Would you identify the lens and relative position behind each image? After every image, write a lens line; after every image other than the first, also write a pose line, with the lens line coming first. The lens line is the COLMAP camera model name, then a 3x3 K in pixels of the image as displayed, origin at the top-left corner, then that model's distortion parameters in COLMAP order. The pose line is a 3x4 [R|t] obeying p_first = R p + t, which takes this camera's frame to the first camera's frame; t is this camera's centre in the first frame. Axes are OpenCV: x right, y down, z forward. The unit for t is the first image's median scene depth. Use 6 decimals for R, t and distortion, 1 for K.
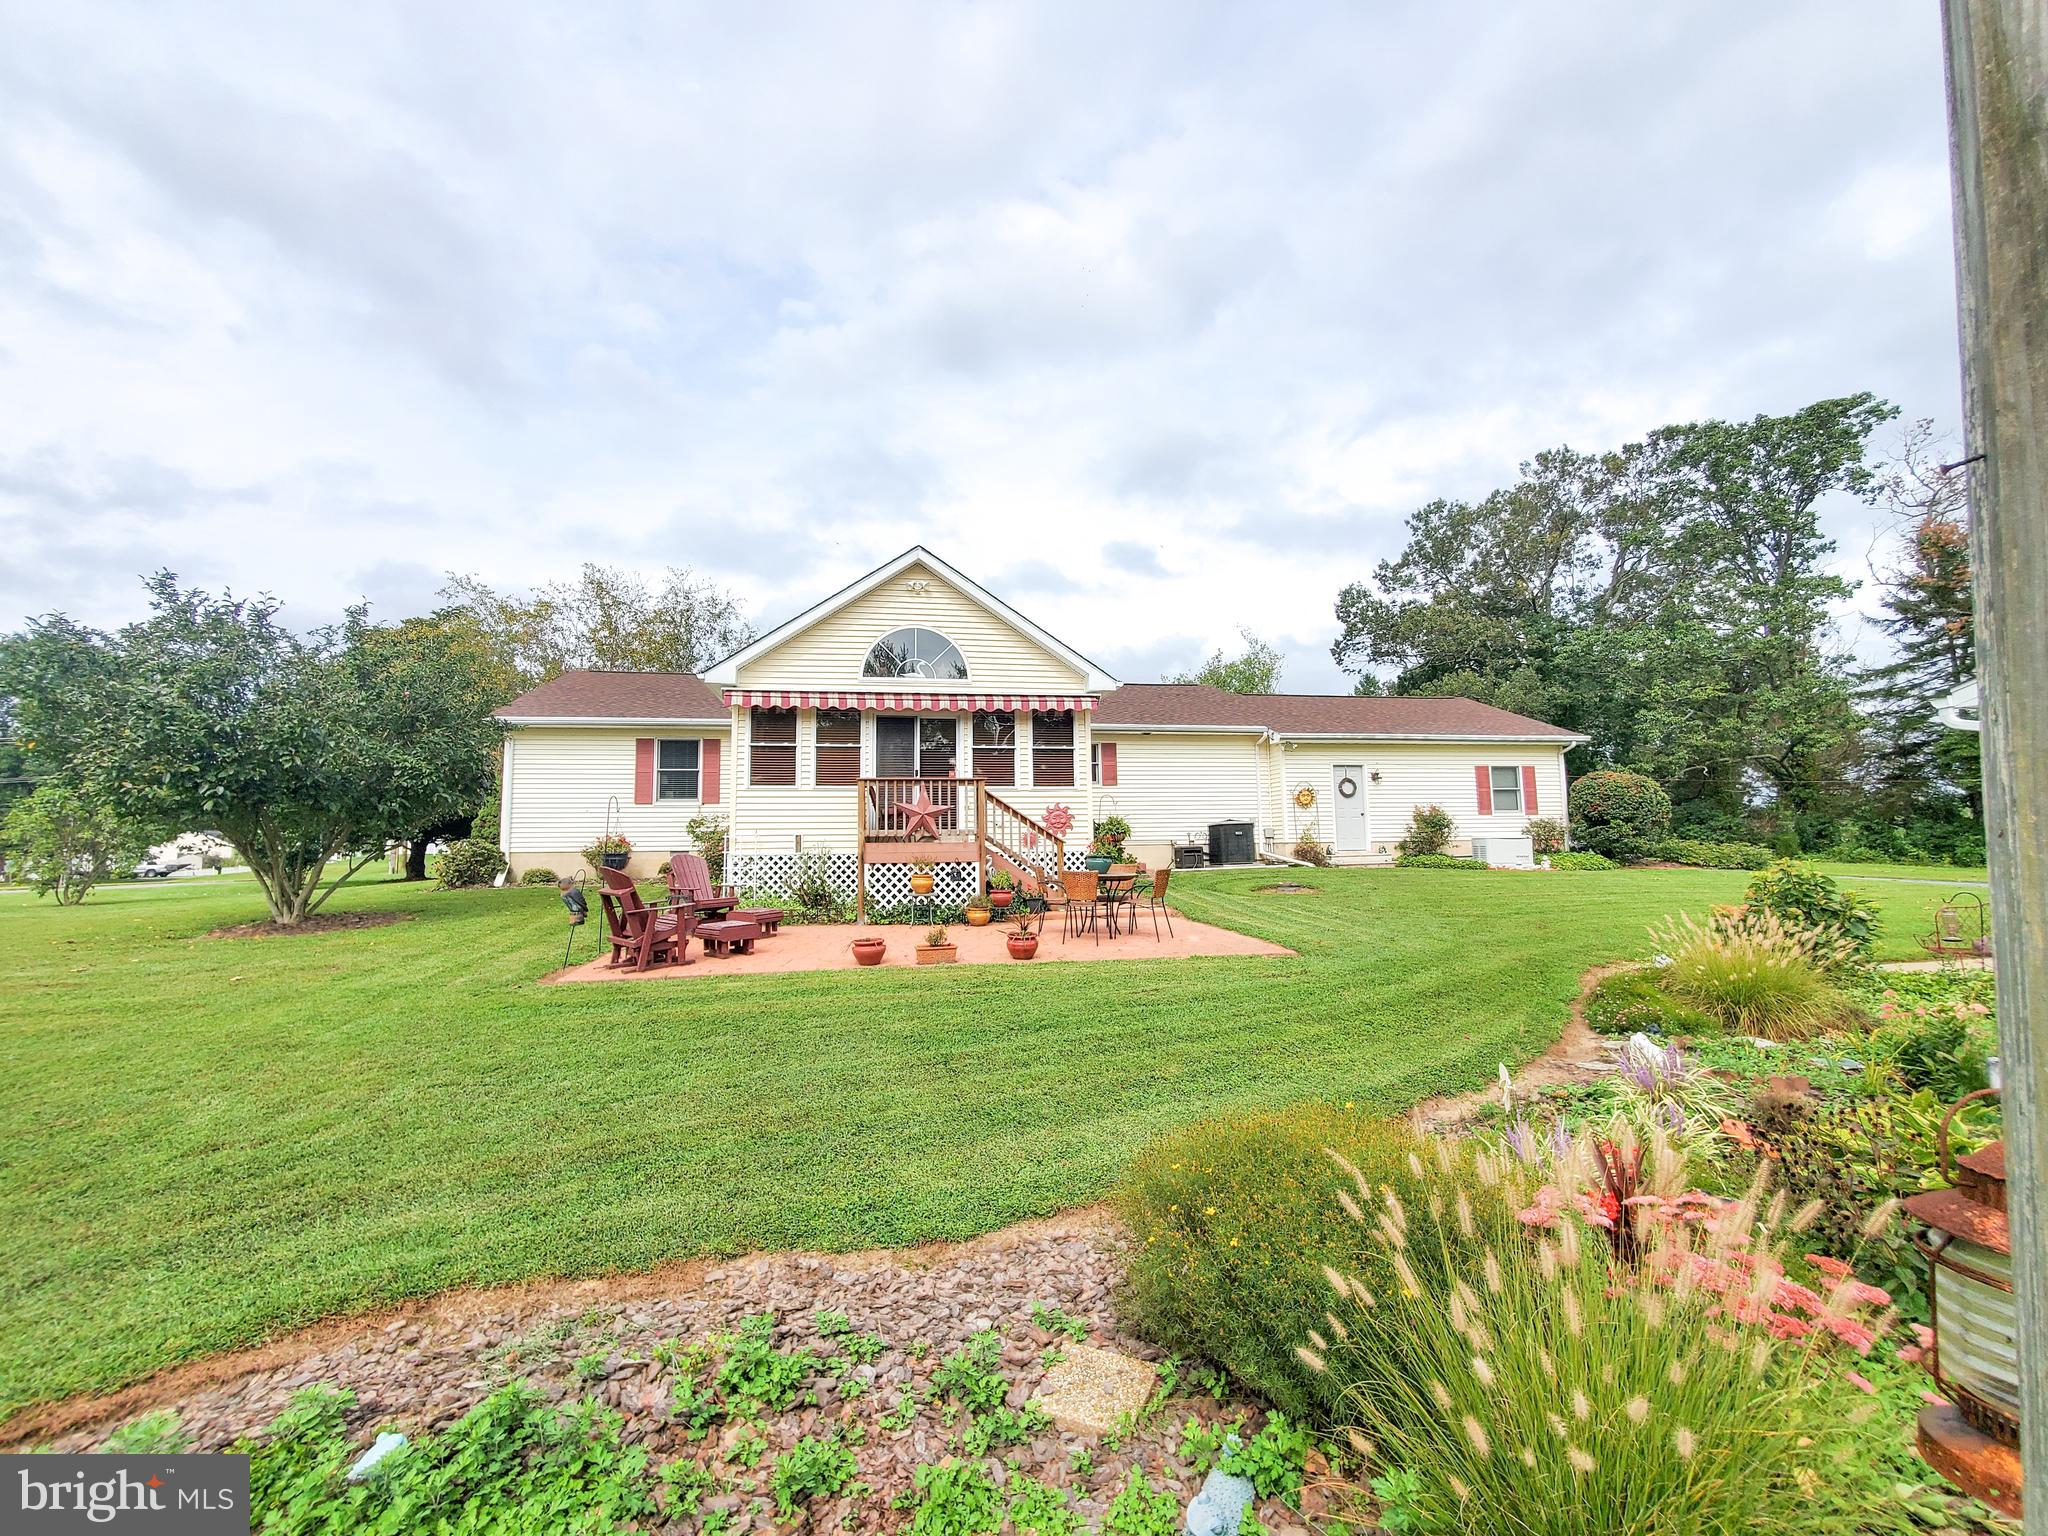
lens RADIAL K [[822.5, 0, 1024.0], [0, 822.5, 768.0], [0, 0, 1]] dist [0.000564, 0.000000]
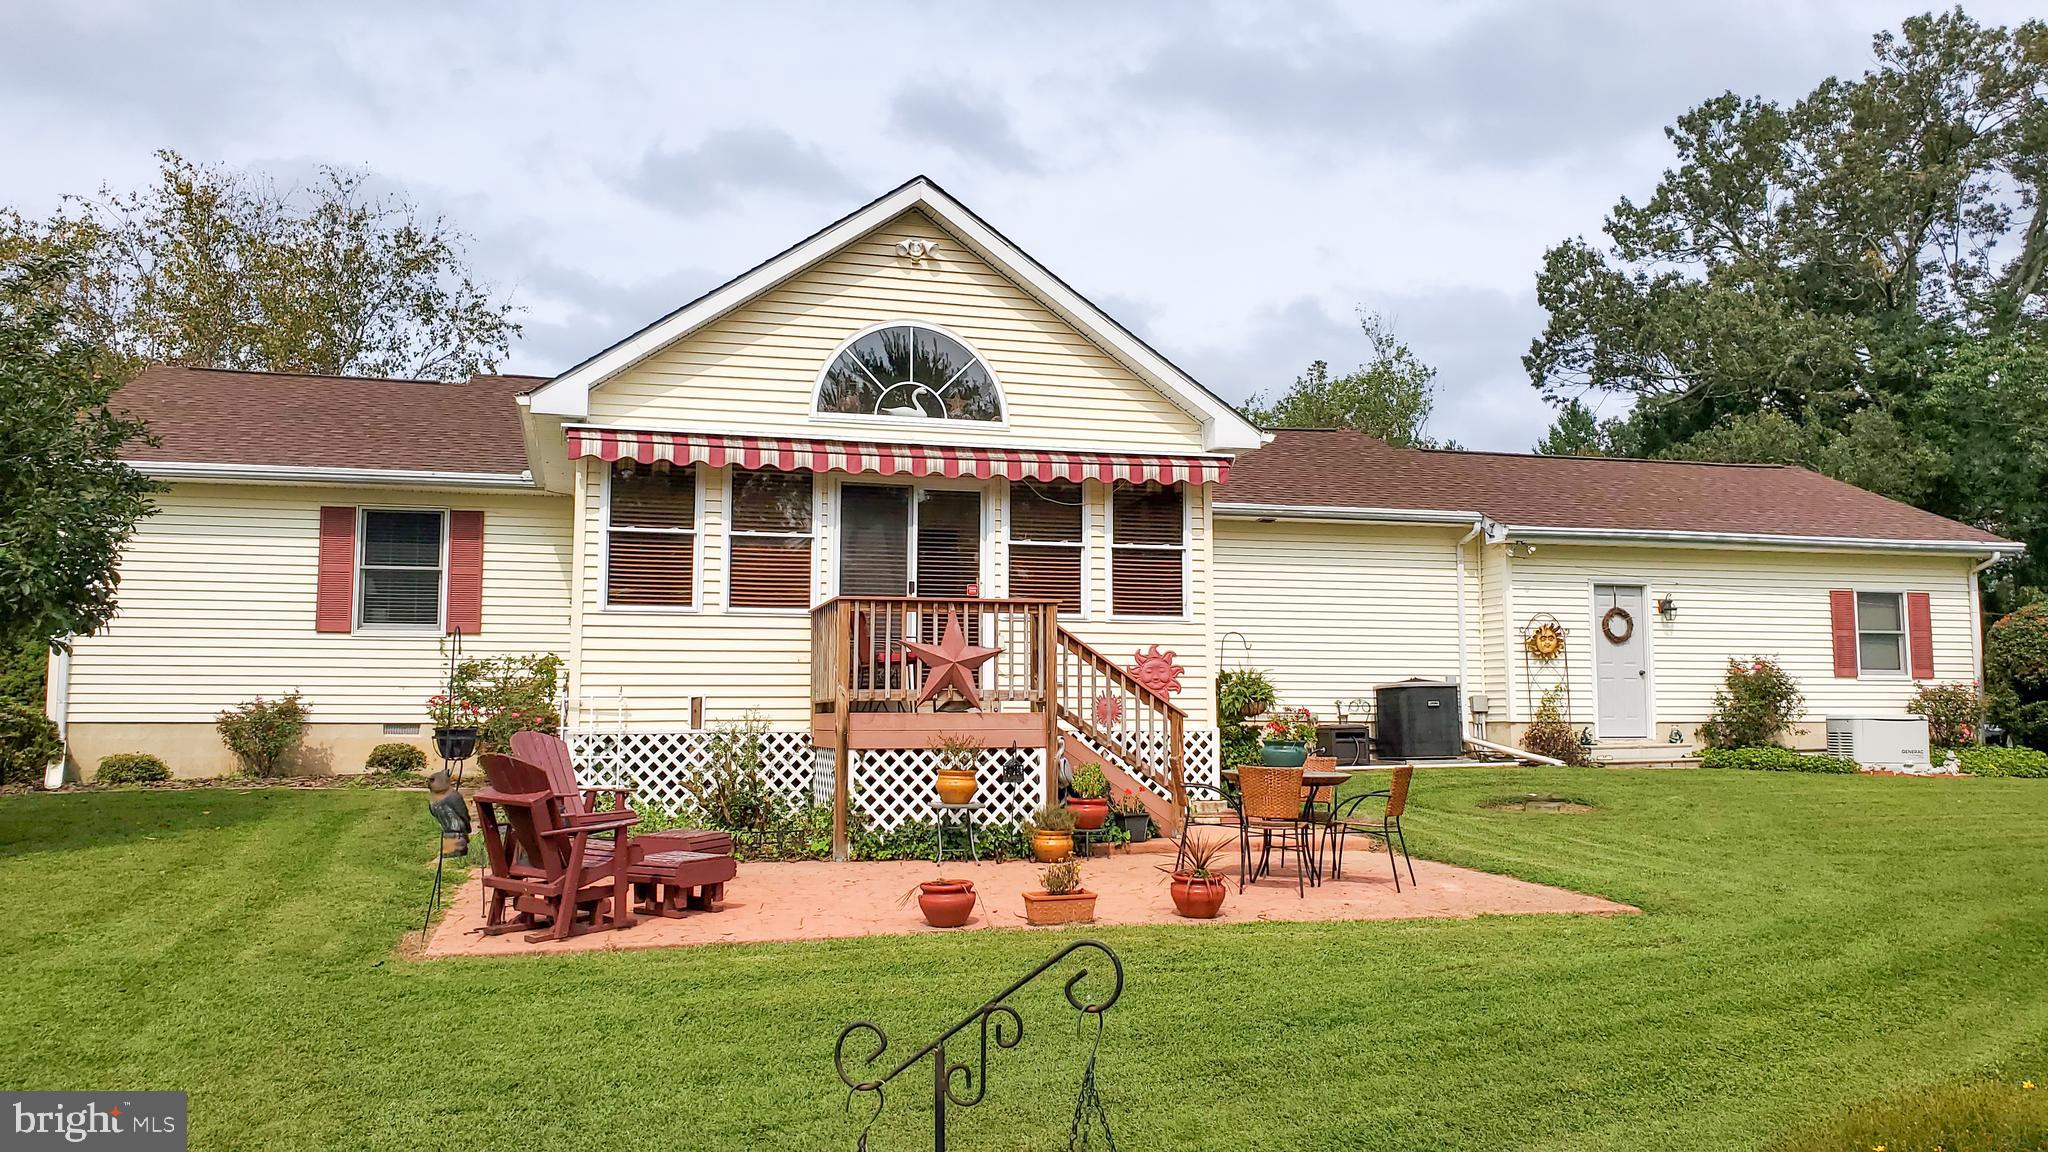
lens RADIAL K [[1634.2, 0, 1024.0], [0, 1634.2, 576.0], [0, 0, 1]] dist [0.017435, 0.004884]
pose [[0.994679, 0.022036, 0.100638, -0.128466], [-0.022986, 0.999701, 0.008292, -0.010315], [-0.100425, -0.010561, 0.994889, -0.078757]]
